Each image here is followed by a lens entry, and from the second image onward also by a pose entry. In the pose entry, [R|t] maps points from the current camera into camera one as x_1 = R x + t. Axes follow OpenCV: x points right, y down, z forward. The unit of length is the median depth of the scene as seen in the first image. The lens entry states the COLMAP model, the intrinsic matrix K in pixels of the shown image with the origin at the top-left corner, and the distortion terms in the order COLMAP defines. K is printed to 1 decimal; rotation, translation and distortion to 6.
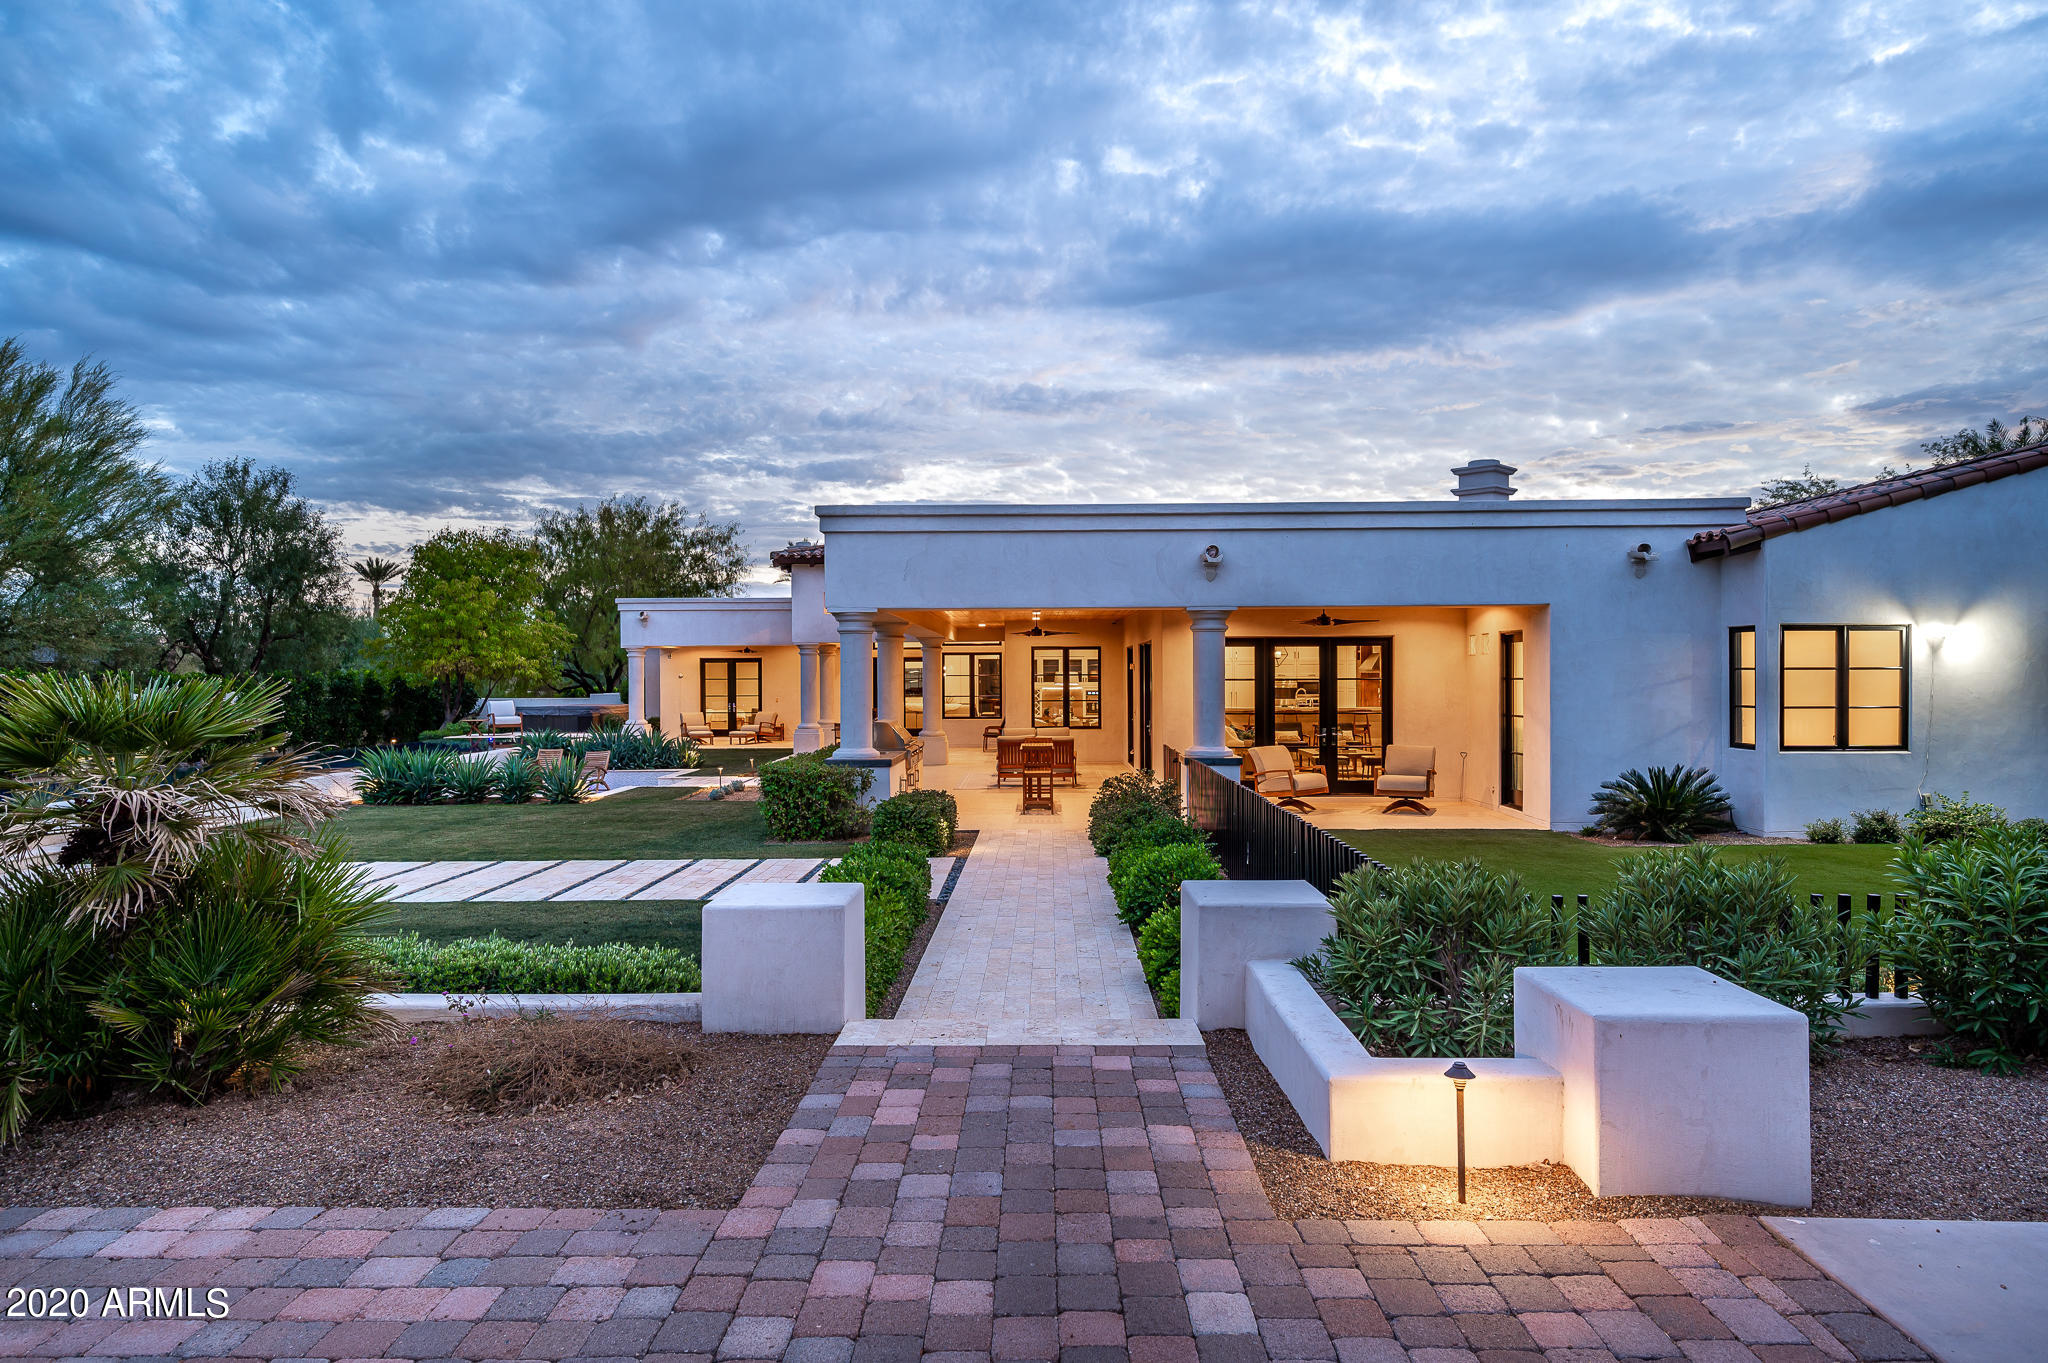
lens RADIAL K [[1276.7, 0, 1021.2], [0, 1276.7, 681.1], [0, 0, 1]] dist [0.001460, 0.000191]
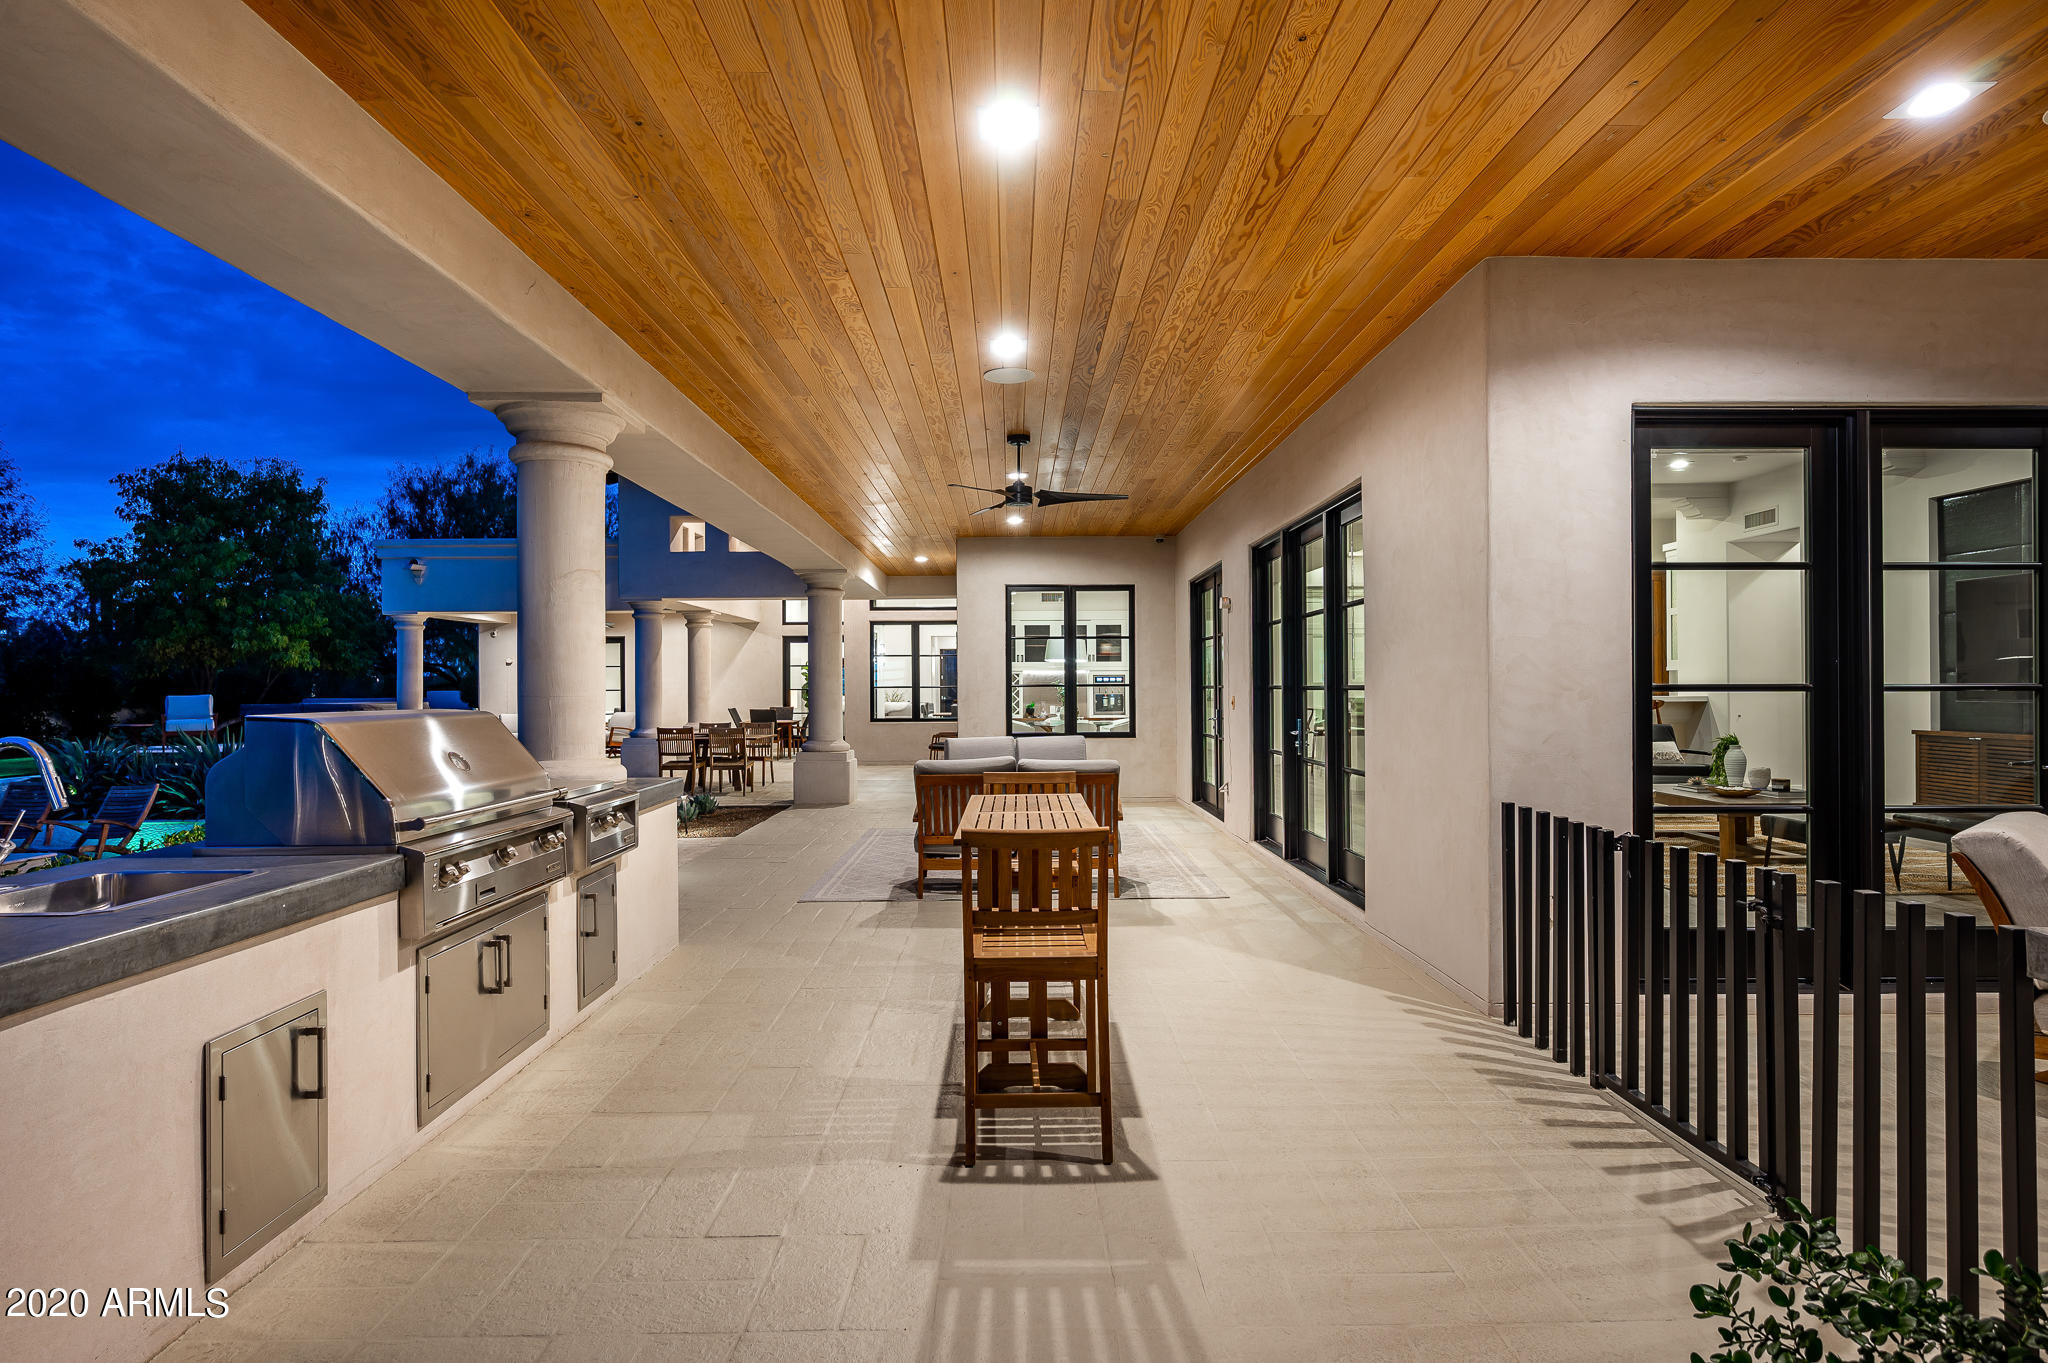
lens RADIAL K [[1129.0, 0, 1028.9], [0, 1129.0, 688.1], [0, 0, 1]] dist [0.007835, 0.000077]
pose [[0.999568, 0.002802, 0.029267, 0.003185], [-0.002637, 0.999980, -0.005687, 0.017287], [-0.029282, 0.005607, 0.999555, 0.484232]]
